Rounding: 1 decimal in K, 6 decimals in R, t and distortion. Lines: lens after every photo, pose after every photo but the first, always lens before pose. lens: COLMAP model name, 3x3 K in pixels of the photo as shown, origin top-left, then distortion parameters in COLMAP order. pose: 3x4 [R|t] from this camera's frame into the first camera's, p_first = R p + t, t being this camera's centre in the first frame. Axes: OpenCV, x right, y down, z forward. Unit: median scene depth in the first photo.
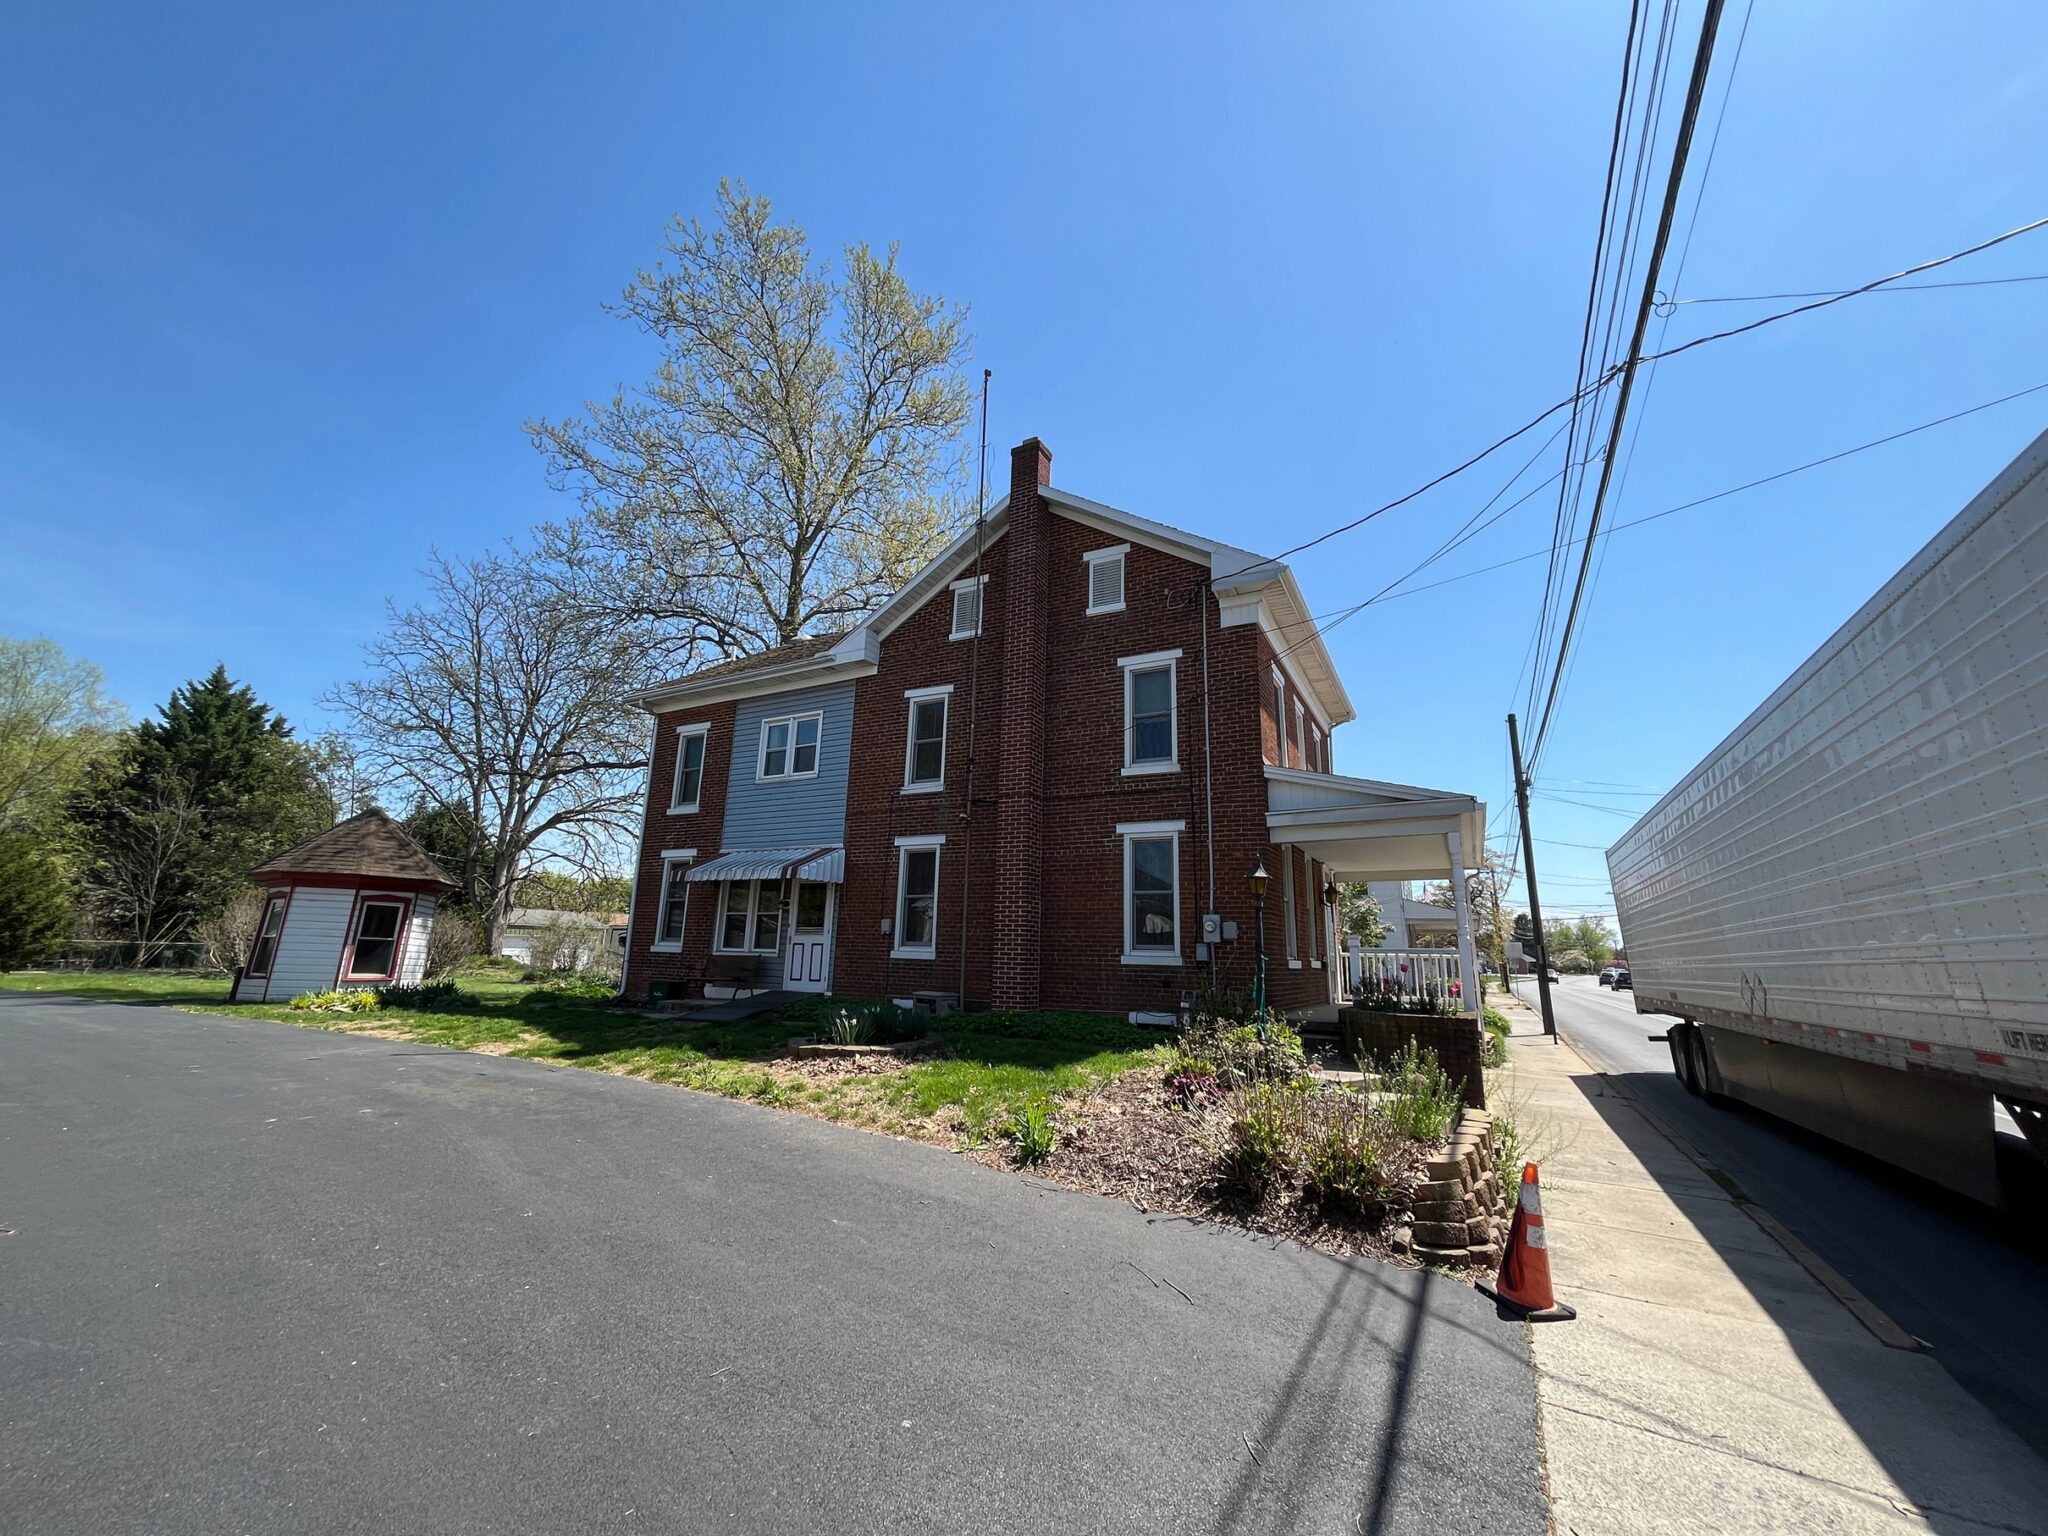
lens RADIAL K [[822.9, 0, 1024.0], [0, 822.9, 768.0], [0, 0, 1]] dist [-0.003142, -0.000147]
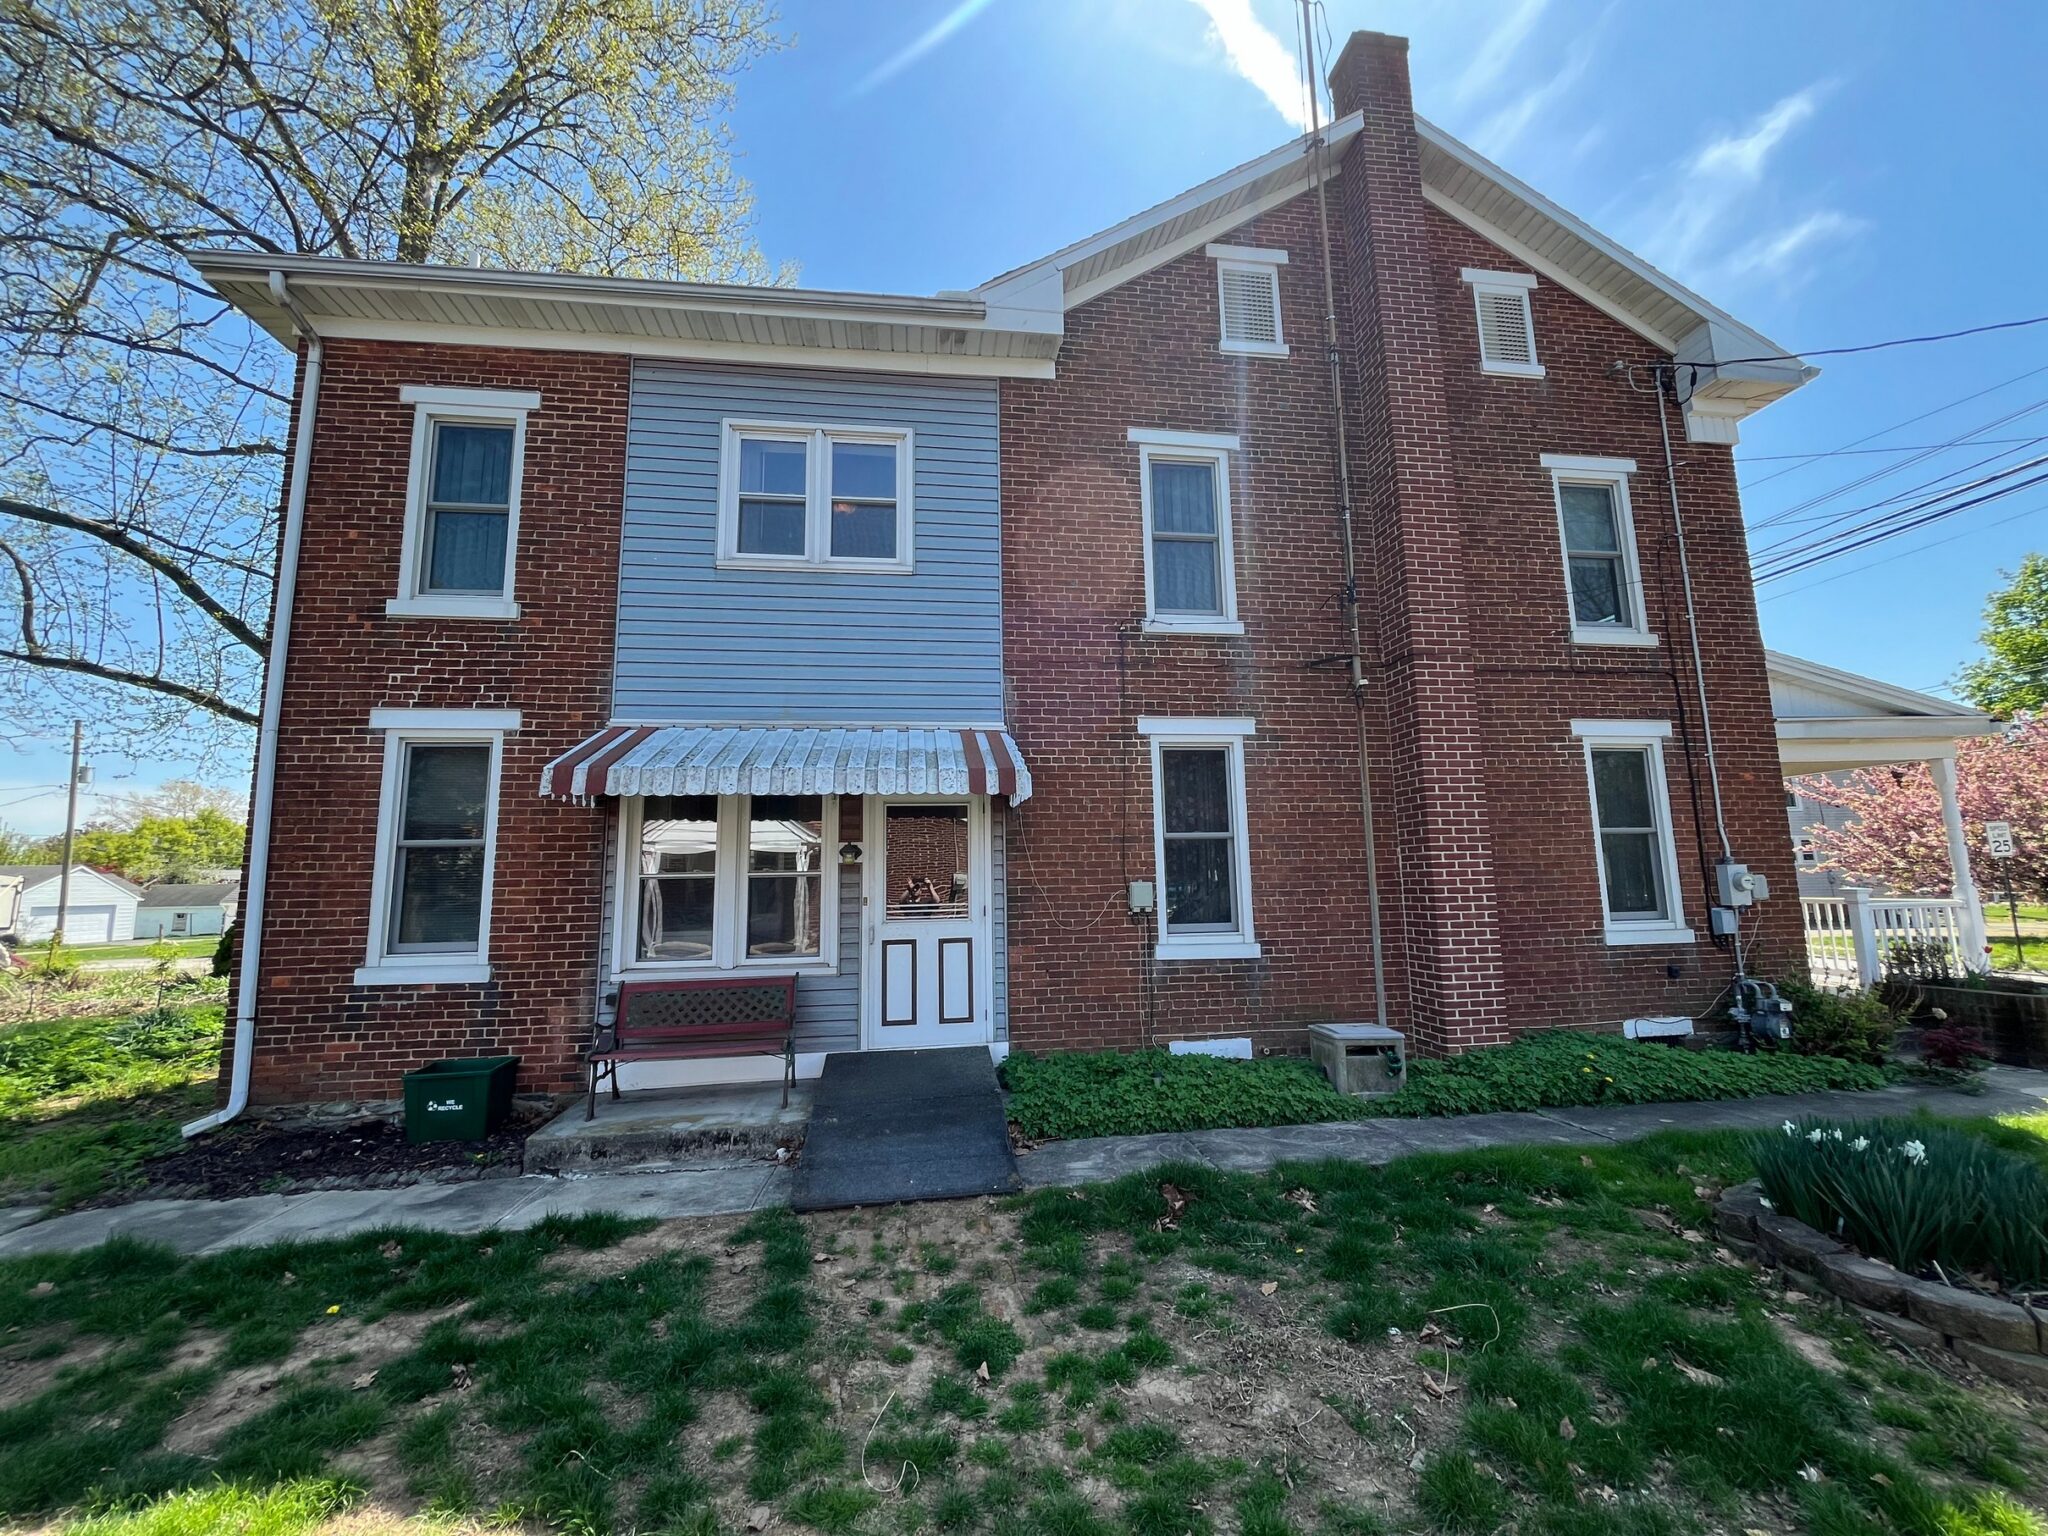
lens RADIAL K [[822.9, 0, 1024.0], [0, 822.9, 768.0], [0, 0, 1]] dist [-0.003142, -0.000147]
pose [[0.810554, 0.042143, 0.584146, -0.496132], [-0.095133, 0.993635, 0.060320, 0.090848], [-0.577886, -0.104464, 0.809404, 0.632235]]
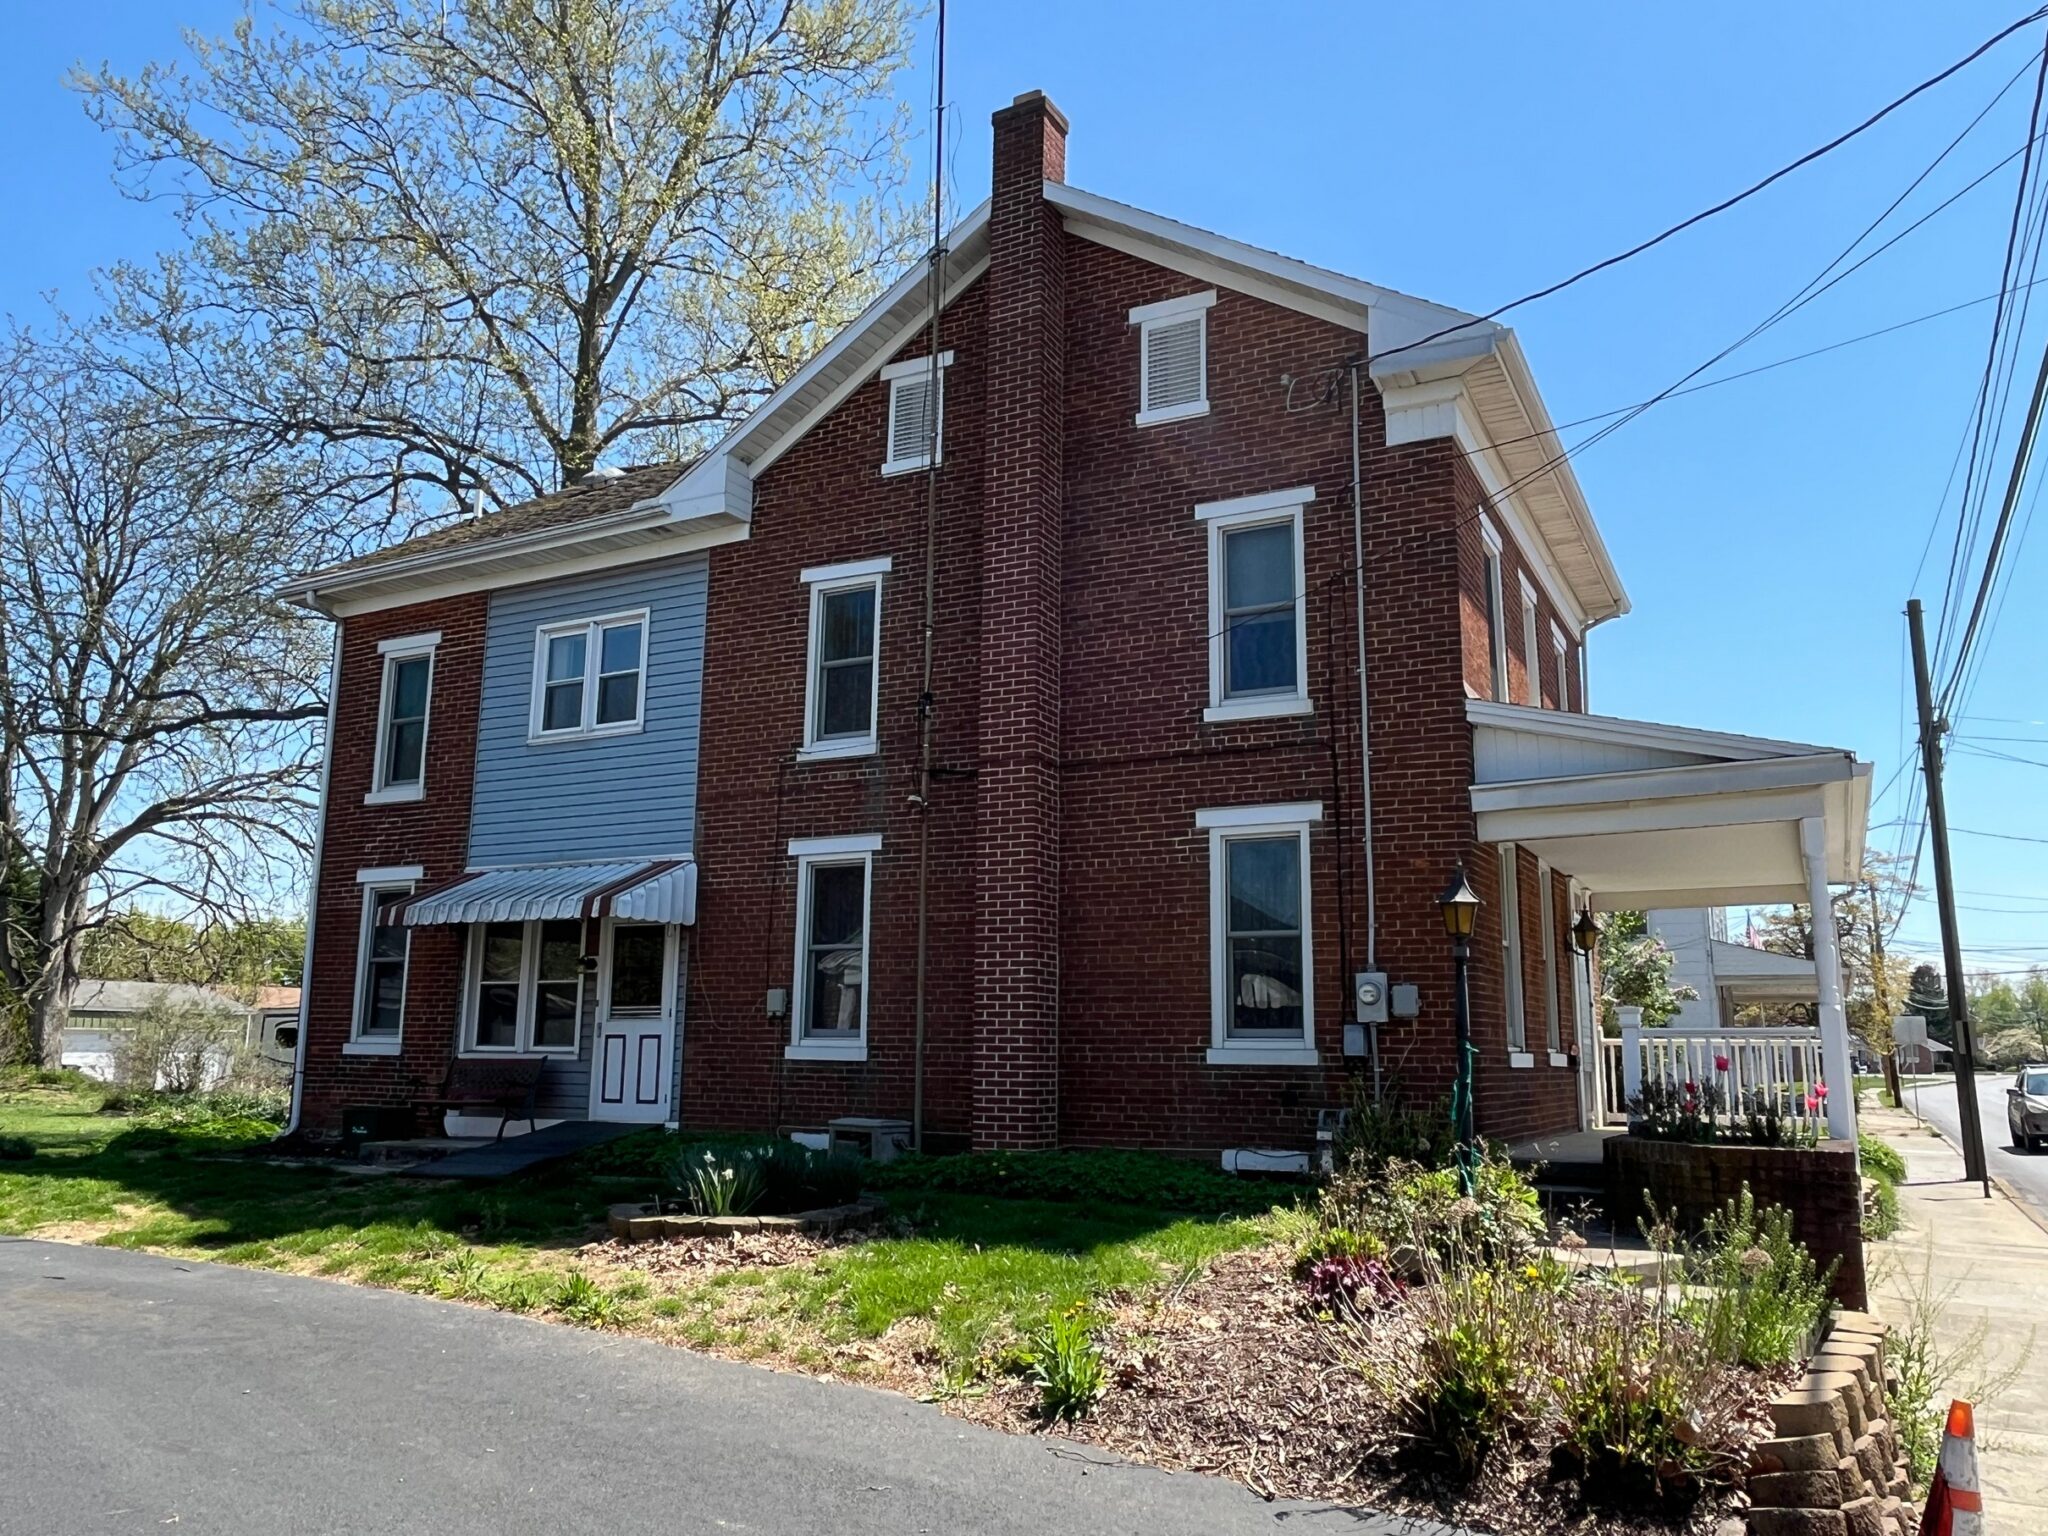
lens RADIAL K [[1516.6, 0, 1021.3], [0, 1516.6, 775.6], [0, 0, 1]] dist [-0.002810, 0.000261]
pose [[0.999895, -0.012602, 0.007149, -0.009159], [0.012283, 0.998995, 0.043112, 0.000161], [-0.007685, -0.043020, 0.999045, -0.003974]]
